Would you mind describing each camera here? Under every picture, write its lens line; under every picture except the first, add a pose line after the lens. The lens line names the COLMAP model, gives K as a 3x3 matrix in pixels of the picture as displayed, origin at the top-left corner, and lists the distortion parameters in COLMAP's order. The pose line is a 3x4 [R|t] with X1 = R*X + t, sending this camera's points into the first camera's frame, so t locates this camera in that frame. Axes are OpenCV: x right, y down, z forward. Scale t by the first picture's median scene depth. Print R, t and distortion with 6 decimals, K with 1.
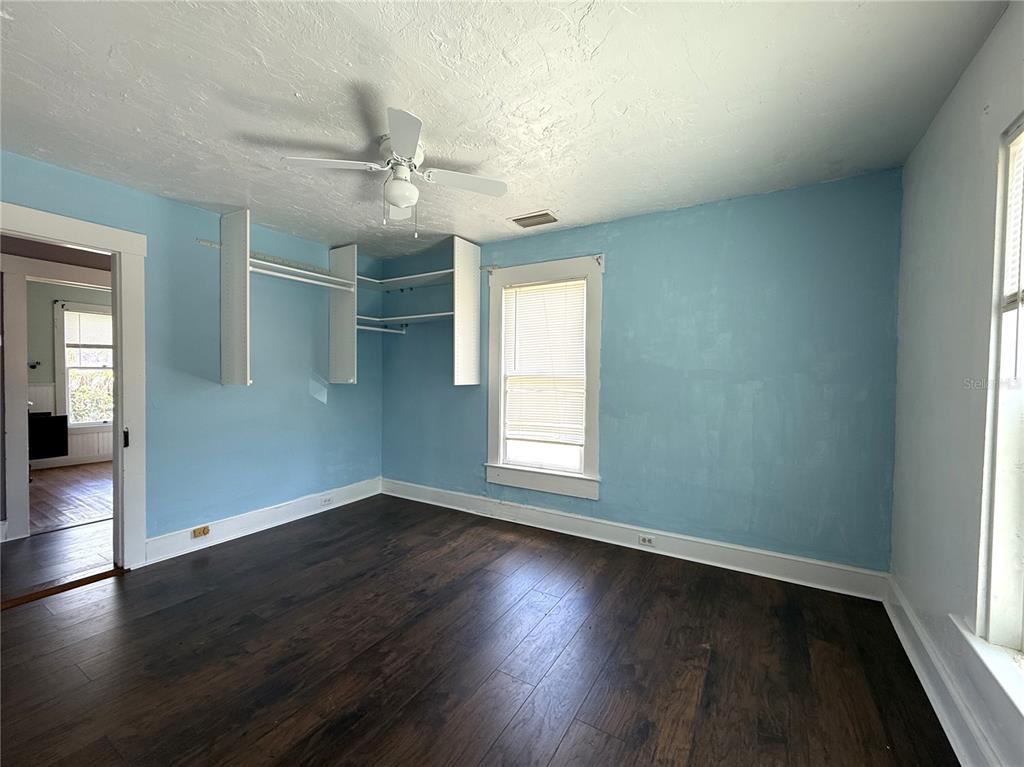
lens RADIAL K [[421.7, 0, 518.0], [0, 421.7, 383.6], [0, 0, 1]] dist [-0.000910, 0.000950]
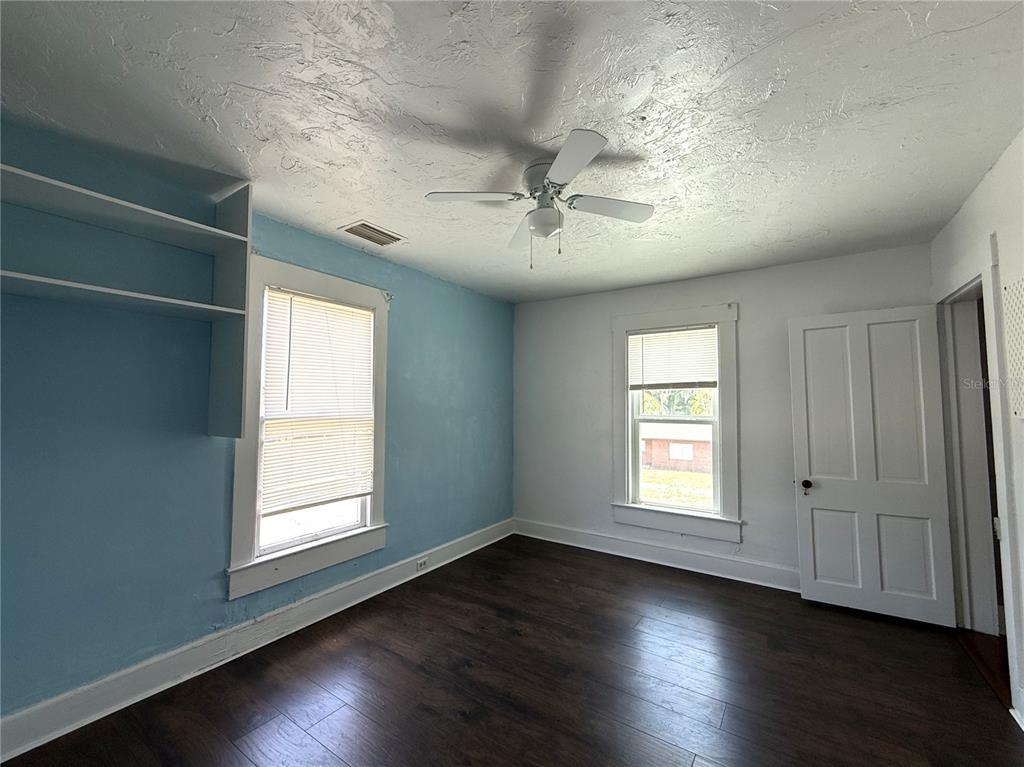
lens RADIAL K [[421.7, 0, 507.1], [0, 421.7, 382.8], [0, 0, 1]] dist [-0.000910, 0.000950]
pose [[0.071595, 0.046091, 0.996368, -0.738188], [0.025034, 0.998534, -0.047990, -0.038128], [-0.997120, 0.028379, 0.070336, 0.642485]]
